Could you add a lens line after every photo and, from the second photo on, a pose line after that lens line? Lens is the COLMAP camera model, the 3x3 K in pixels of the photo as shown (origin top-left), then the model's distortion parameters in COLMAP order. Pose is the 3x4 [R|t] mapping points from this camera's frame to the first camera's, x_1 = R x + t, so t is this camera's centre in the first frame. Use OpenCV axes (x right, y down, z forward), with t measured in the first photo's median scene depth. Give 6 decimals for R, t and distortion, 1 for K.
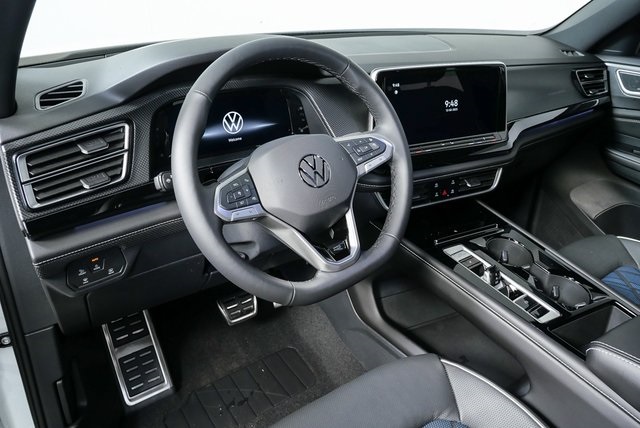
lens RADIAL K [[472.7, 0, 328.4], [0, 472.7, 225.8], [0, 0, 1]] dist [-0.054506, 0.017285]
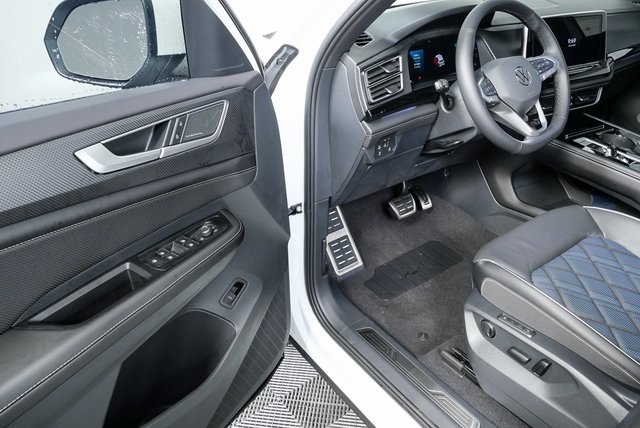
lens RADIAL K [[472.7, 0, 322.2], [0, 472.7, 219.3], [0, 0, 1]] dist [-0.054506, 0.017285]
pose [[0.997432, -0.054129, -0.046906, -0.521136], [0.055240, 0.998215, 0.022716, 0.237970], [0.045593, -0.025249, 0.998641, -0.531042]]
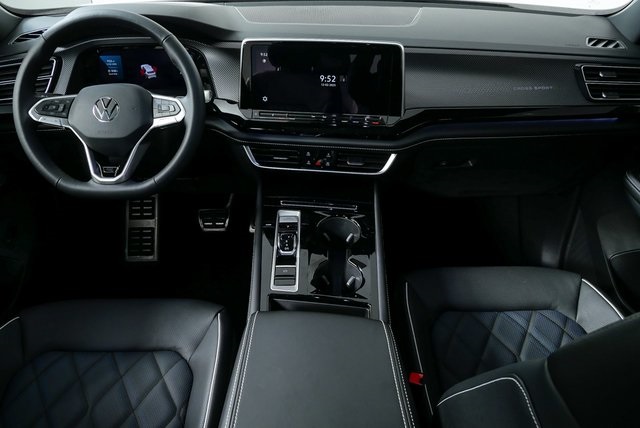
lens RADIAL K [[472.7, 0, 322.0], [0, 472.7, 225.5], [0, 0, 1]] dist [-0.054506, 0.017285]
pose [[0.818989, 0.297718, -0.490531, 0.947472], [-0.249017, 0.954580, 0.163606, -0.129614], [0.516960, -0.011841, 0.855928, 0.110333]]
